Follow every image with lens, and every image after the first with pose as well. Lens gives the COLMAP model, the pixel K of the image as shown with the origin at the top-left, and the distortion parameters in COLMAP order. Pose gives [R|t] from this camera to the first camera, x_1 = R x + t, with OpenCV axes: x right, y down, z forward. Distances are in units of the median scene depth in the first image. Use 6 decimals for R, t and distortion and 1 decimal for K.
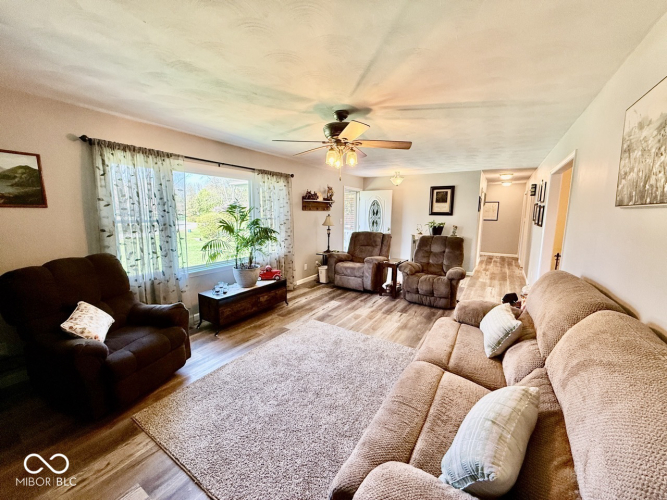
lens RADIAL K [[262.9, 0, 332.1], [0, 262.9, 248.6], [0, 0, 1]] dist [-0.000278, -0.000292]
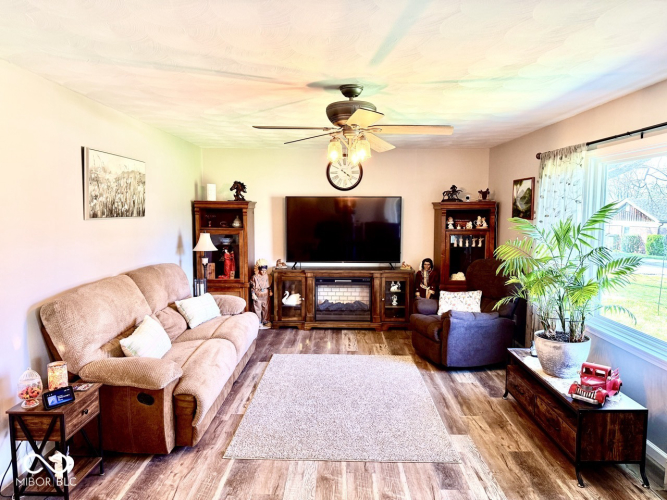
lens RADIAL K [[468.4, 0, 332.5], [0, 468.4, 250.8], [0, 0, 1]] dist [0.005333, 0.000988]
pose [[-0.854334, 0.030675, -0.518818, 0.577611], [-0.083996, 0.976984, 0.196079, -0.257323], [0.512892, 0.211096, -0.832094, 1.651106]]
